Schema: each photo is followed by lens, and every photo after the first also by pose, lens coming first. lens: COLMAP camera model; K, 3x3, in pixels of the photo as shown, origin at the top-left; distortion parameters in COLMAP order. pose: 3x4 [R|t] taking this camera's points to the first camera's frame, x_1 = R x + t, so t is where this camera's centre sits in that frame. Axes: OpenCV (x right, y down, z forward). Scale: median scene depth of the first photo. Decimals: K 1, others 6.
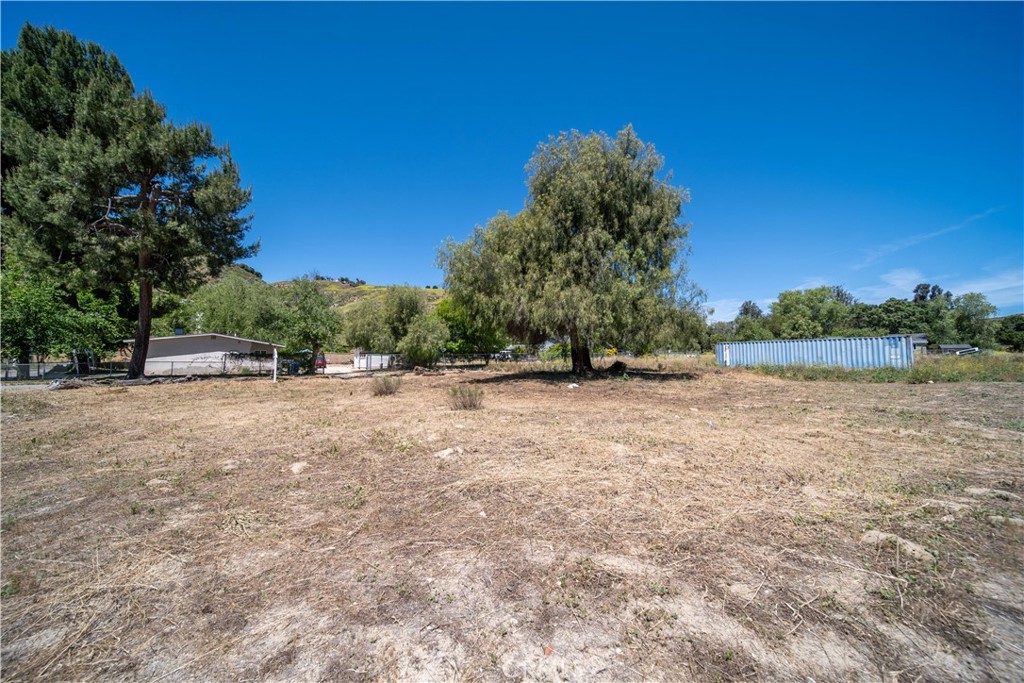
lens RADIAL K [[358.0, 0, 512.1], [0, 358.0, 343.3], [0, 0, 1]] dist [-0.001129, -0.001670]
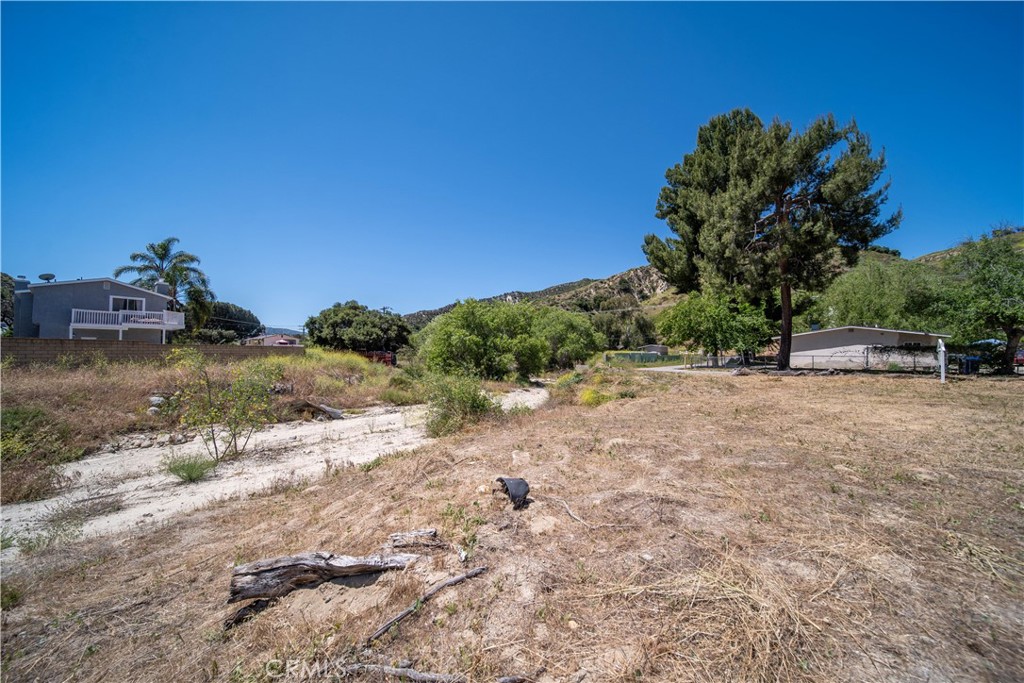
lens RADIAL K [[358.0, 0, 512.1], [0, 358.0, 343.3], [0, 0, 1]] dist [-0.001129, -0.001670]
pose [[0.126276, -0.031774, -0.991486, -0.016790], [0.045410, 0.998624, -0.026219, 0.002482], [0.990955, -0.041712, 0.127546, -0.012302]]
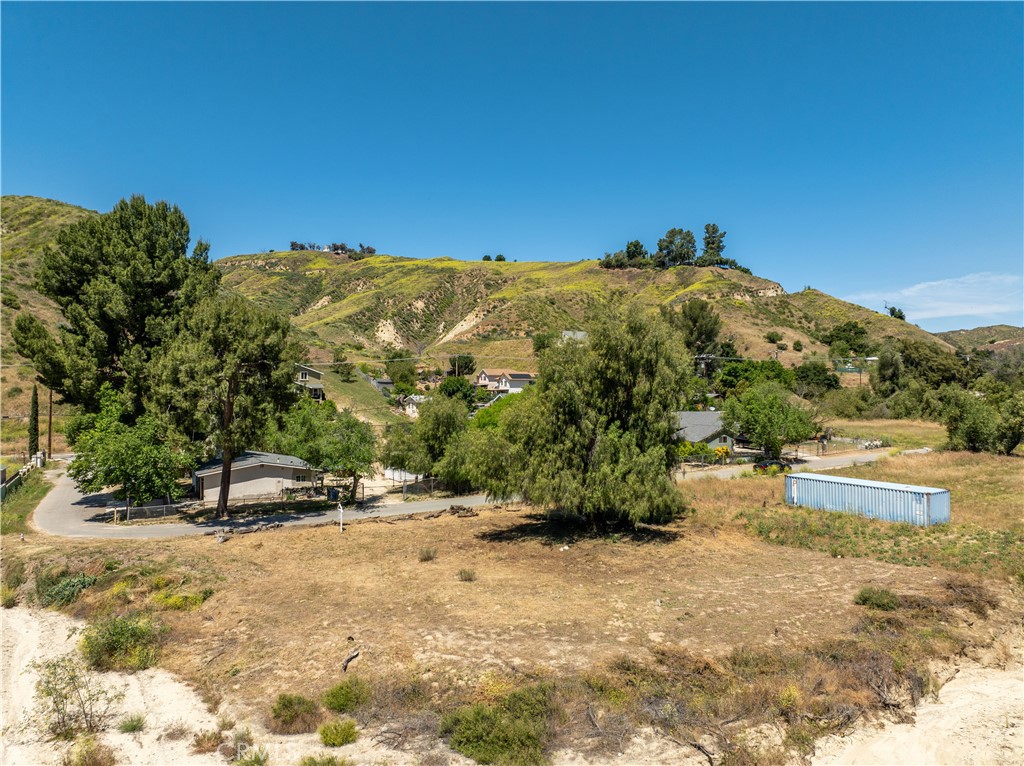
lens RADIAL K [[724.6, 0, 516.1], [0, 724.6, 386.1], [0, 0, 1]] dist [-0.062942, 0.035108]
pose [[0.980176, -0.011742, -0.197783, 0.354787], [0.022034, 0.998510, 0.049915, -0.410064], [0.196902, -0.053283, 0.978974, -1.062109]]
